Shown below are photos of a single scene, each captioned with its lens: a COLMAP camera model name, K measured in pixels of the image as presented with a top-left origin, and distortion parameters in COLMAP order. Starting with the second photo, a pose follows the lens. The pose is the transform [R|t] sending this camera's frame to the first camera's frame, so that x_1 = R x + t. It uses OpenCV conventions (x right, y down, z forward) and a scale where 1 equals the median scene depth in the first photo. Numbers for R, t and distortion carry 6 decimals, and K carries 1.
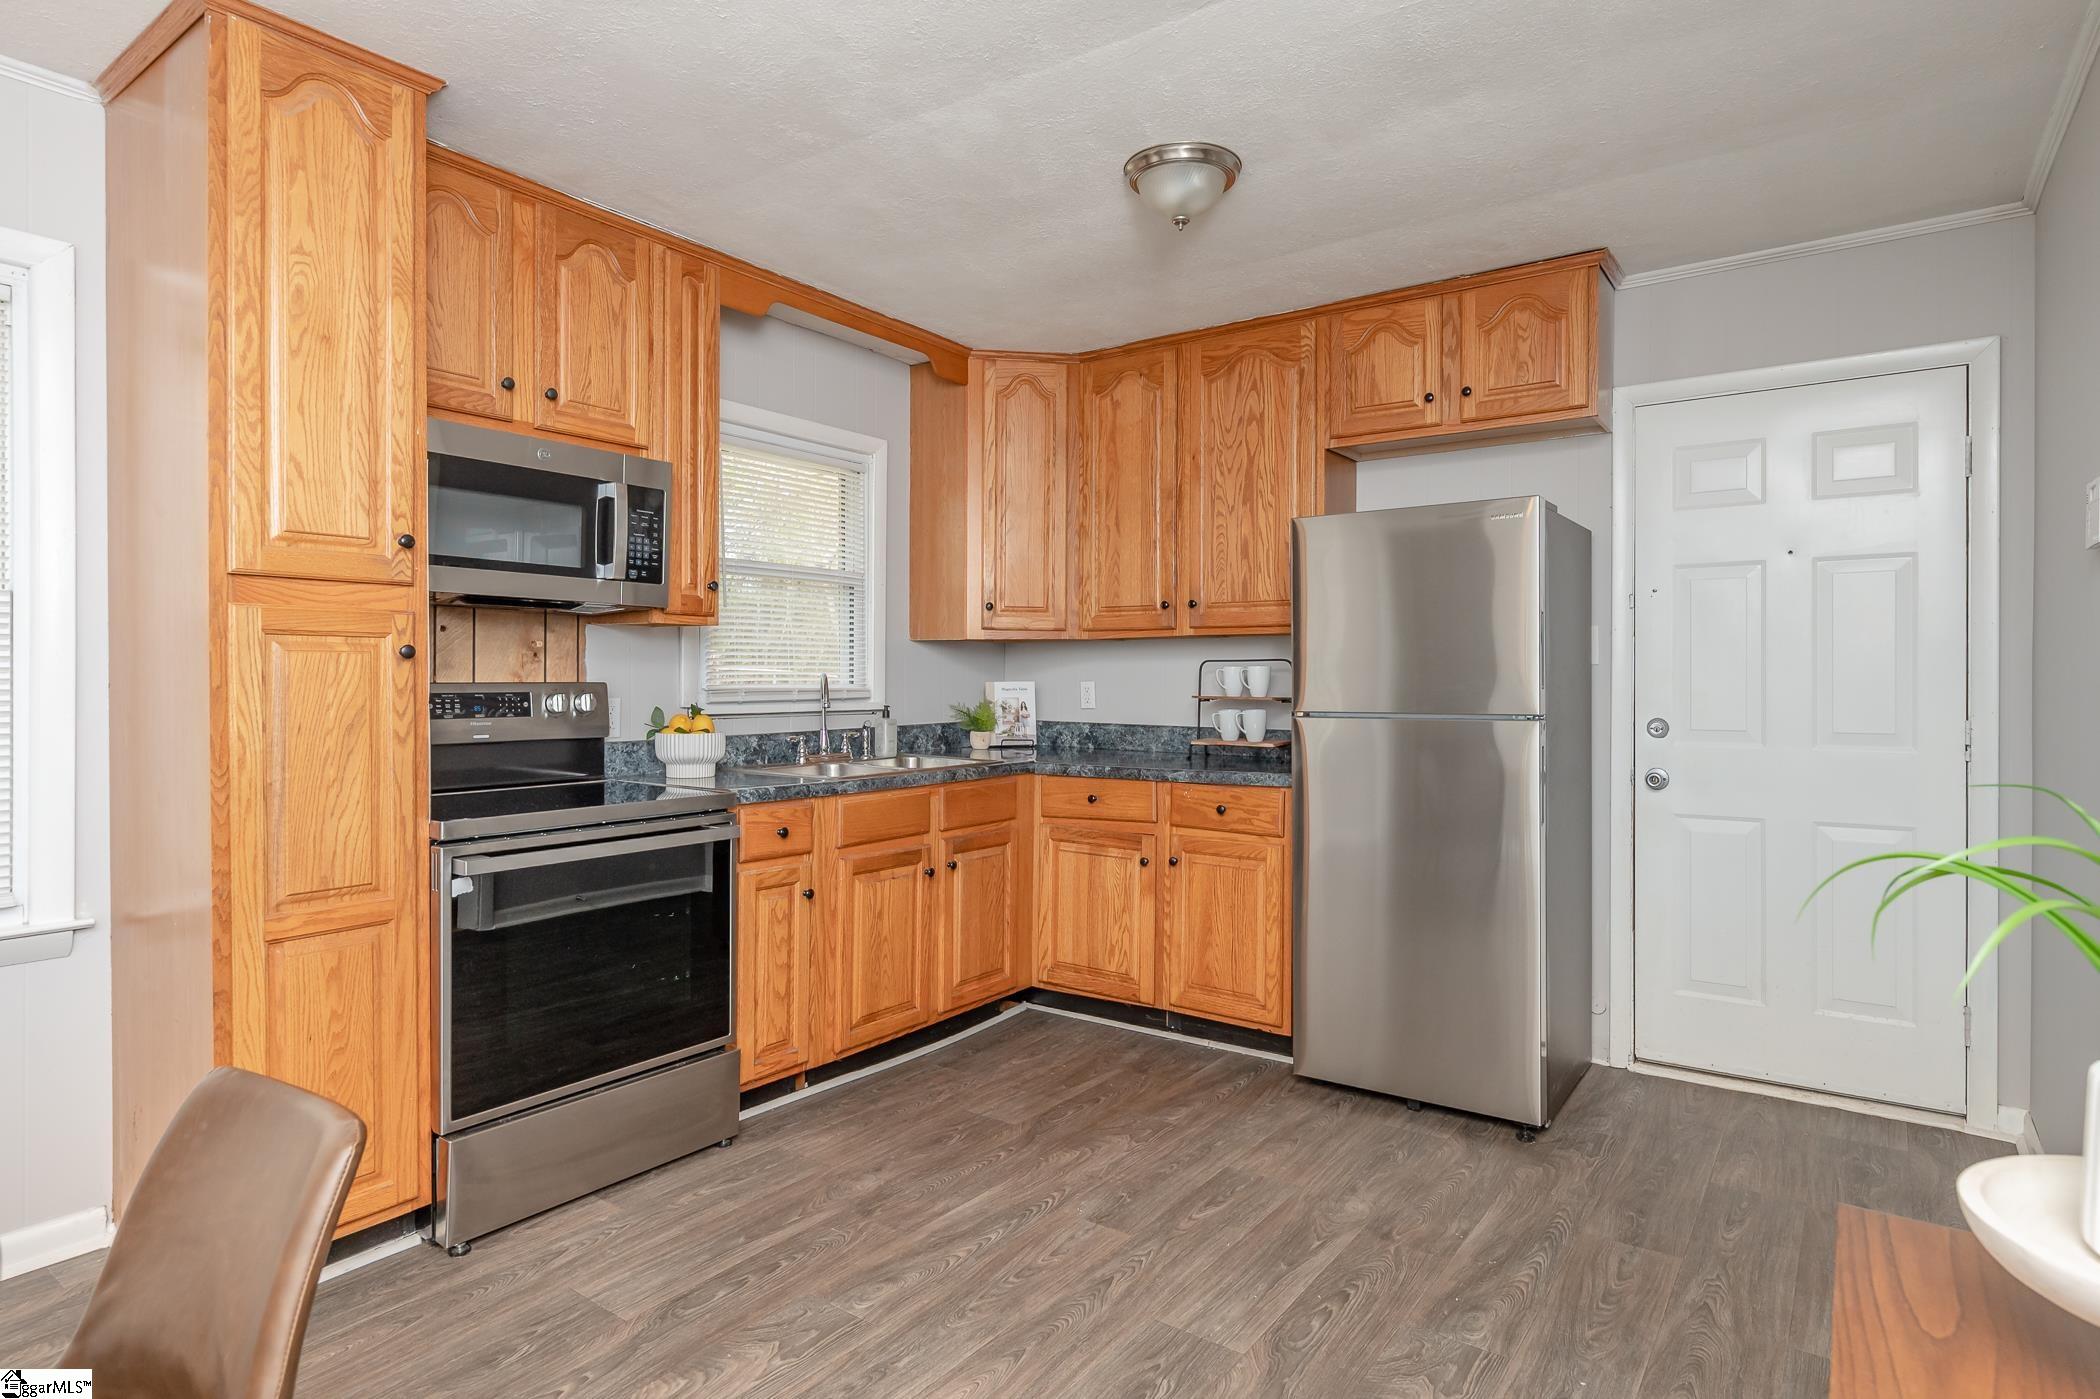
lens RADIAL K [[1120.4, 0, 1055.3], [0, 1120.4, 688.2], [0, 0, 1]] dist [0.000697, 0.000091]
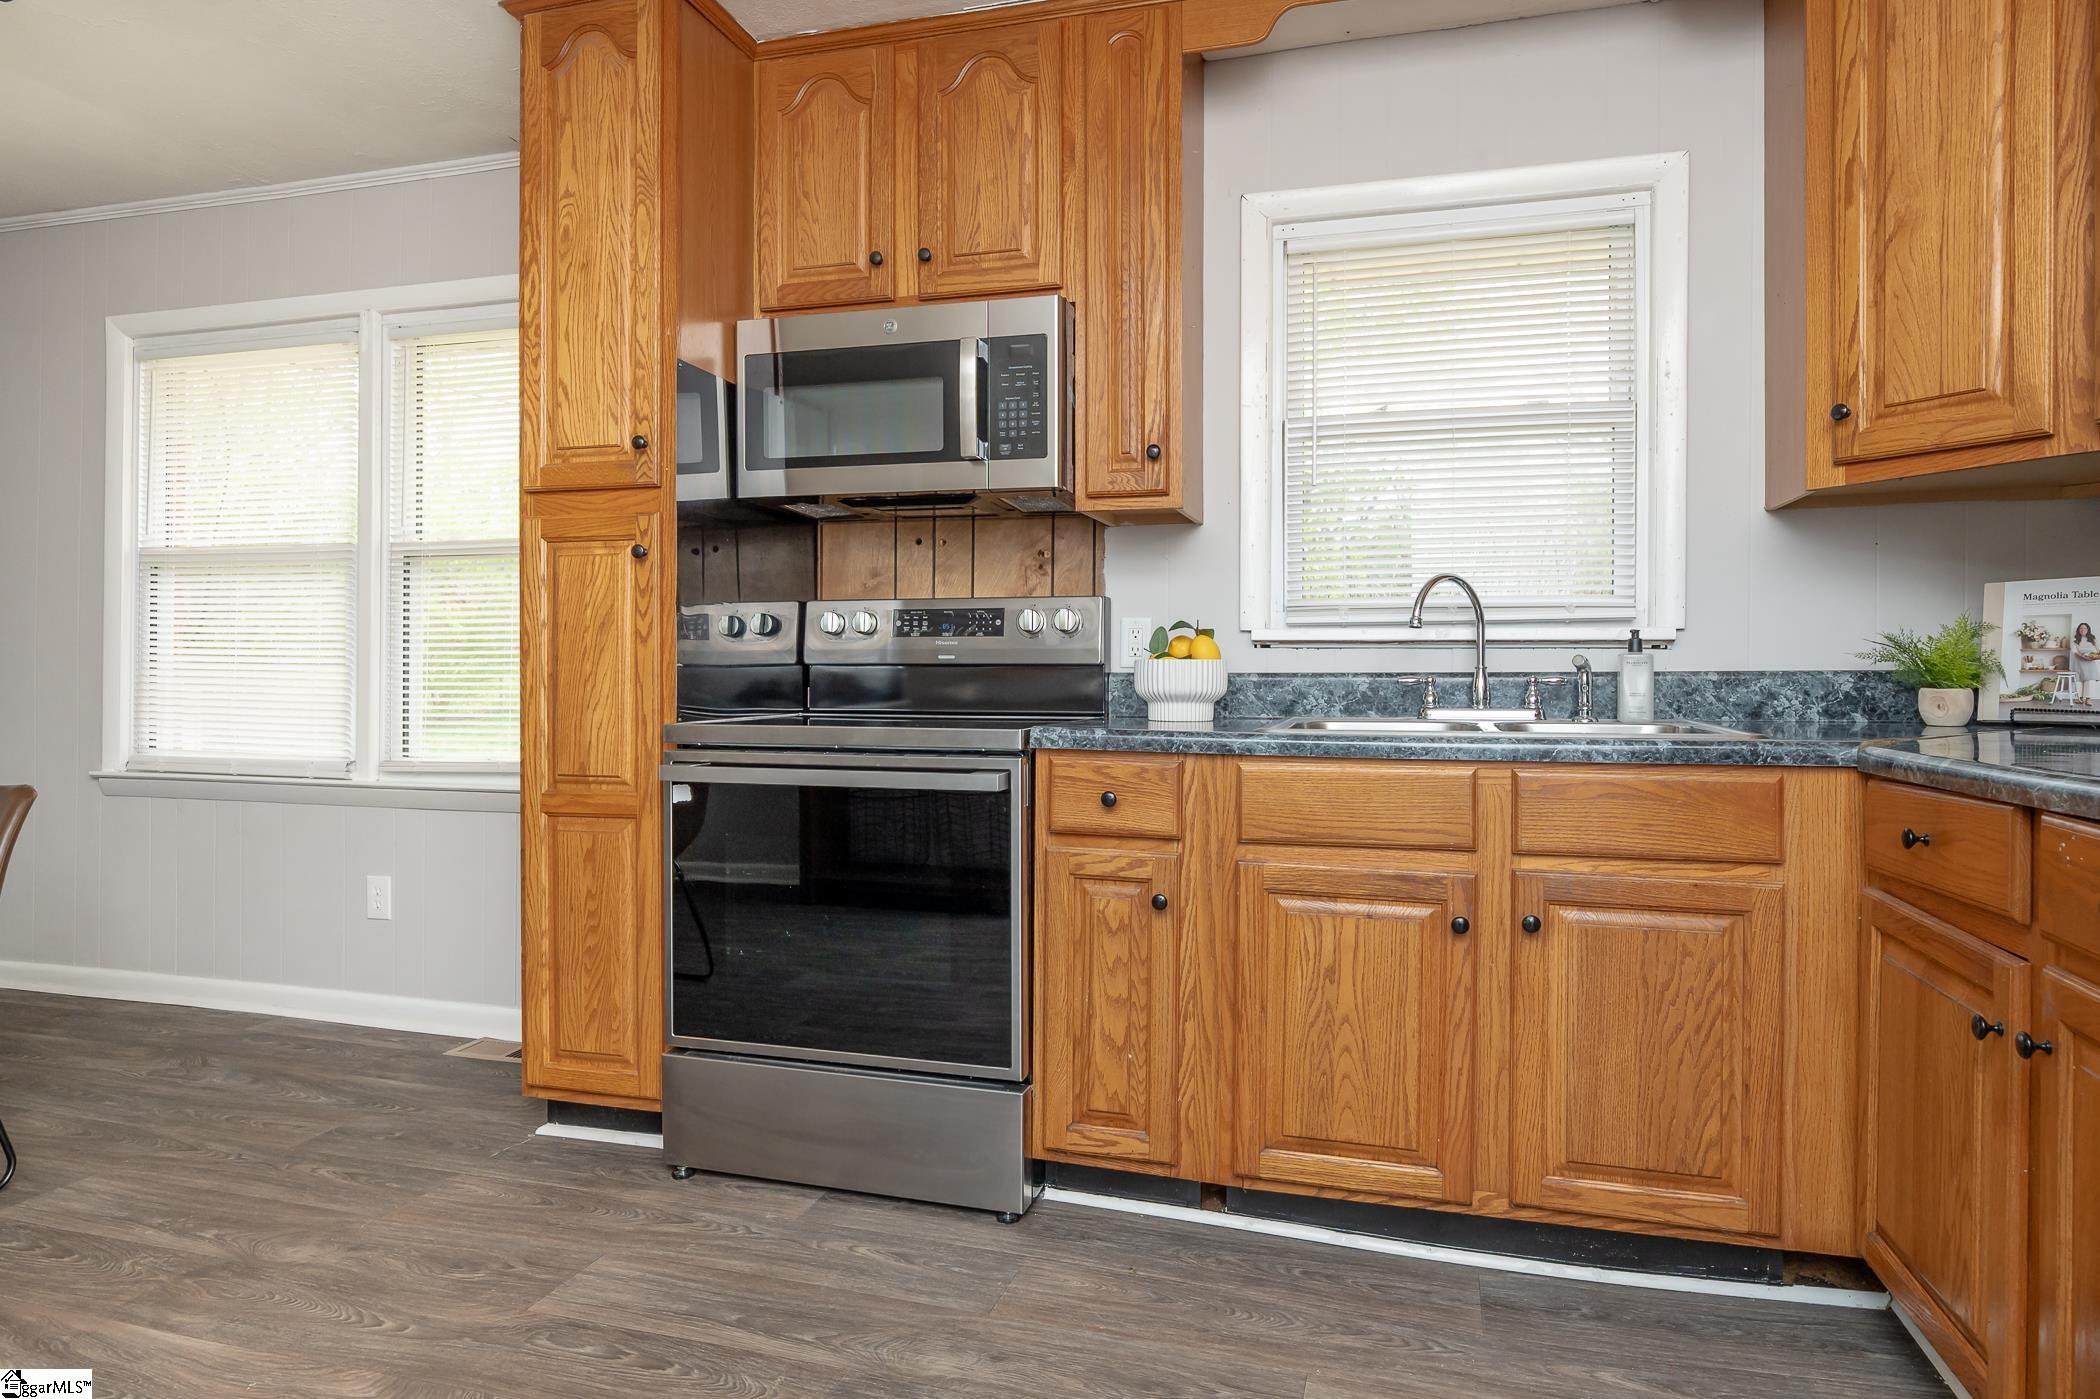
lens RADIAL K [[1190.8, 0, 1104.8], [0, 1190.8, 673.8], [0, 0, 1]] dist [-0.001661, 0.000647]
pose [[0.344098, -0.001876, -0.938932, 0.473312], [-0.009660, 0.999938, -0.005538, 0.065646], [0.938884, 0.010976, 0.344058, 0.847351]]
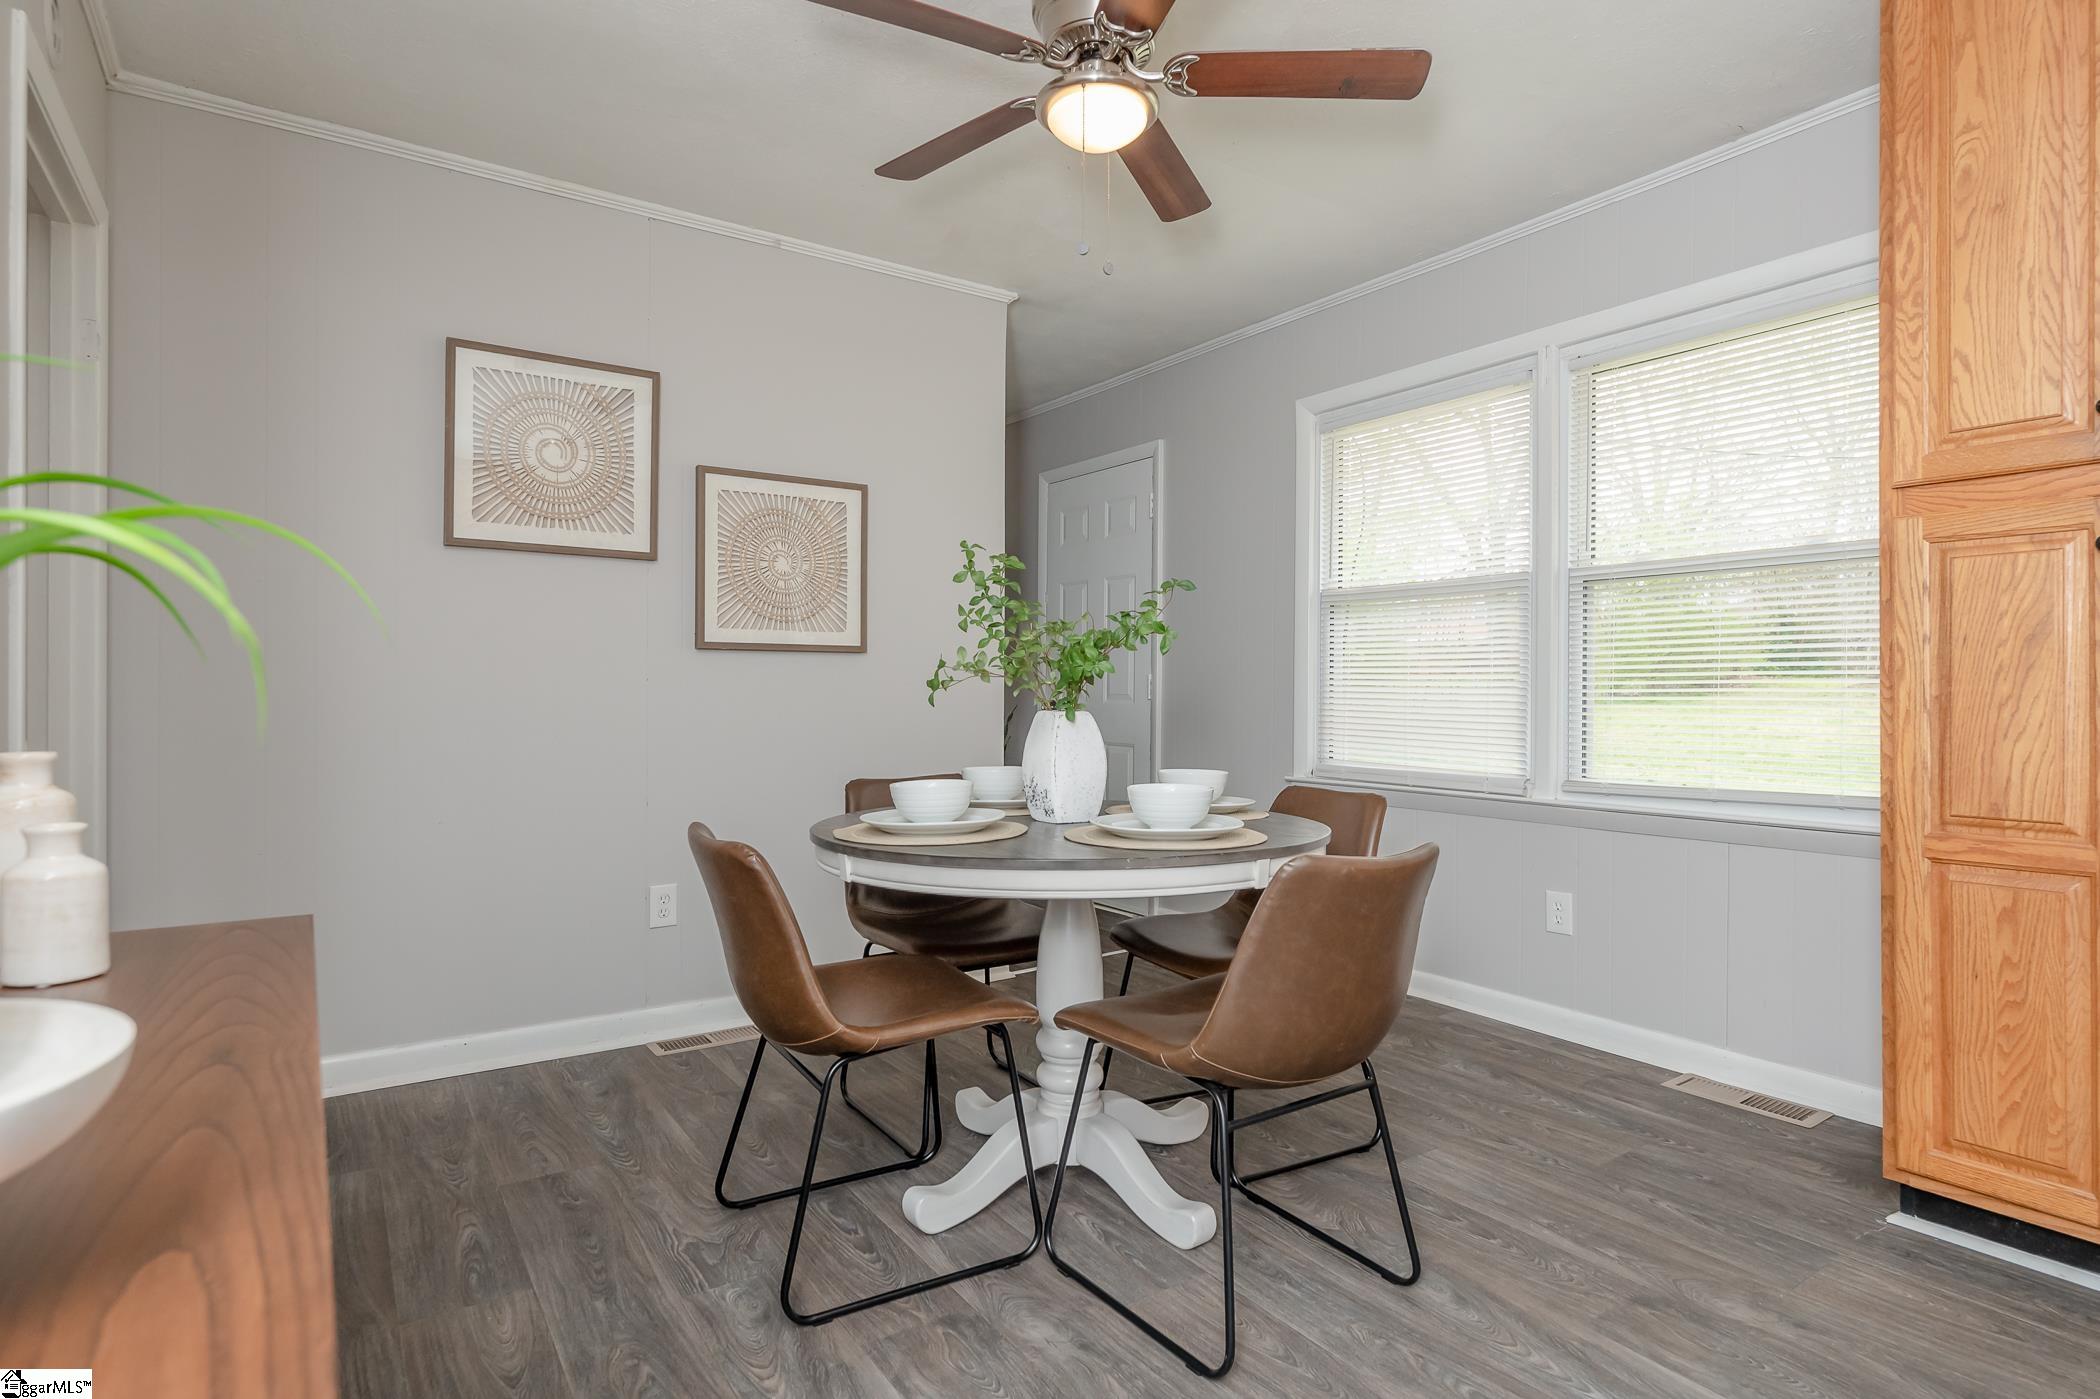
lens RADIAL K [[1087.7, 0, 1059.6], [0, 1087.7, 696.4], [0, 0, 1]] dist [-0.003945, 0.000769]
pose [[-0.336641, -0.001064, -0.941632, 0.334359], [-0.010433, 0.999942, 0.002600, 0.068749], [0.941575, 0.010699, -0.336633, 0.459021]]
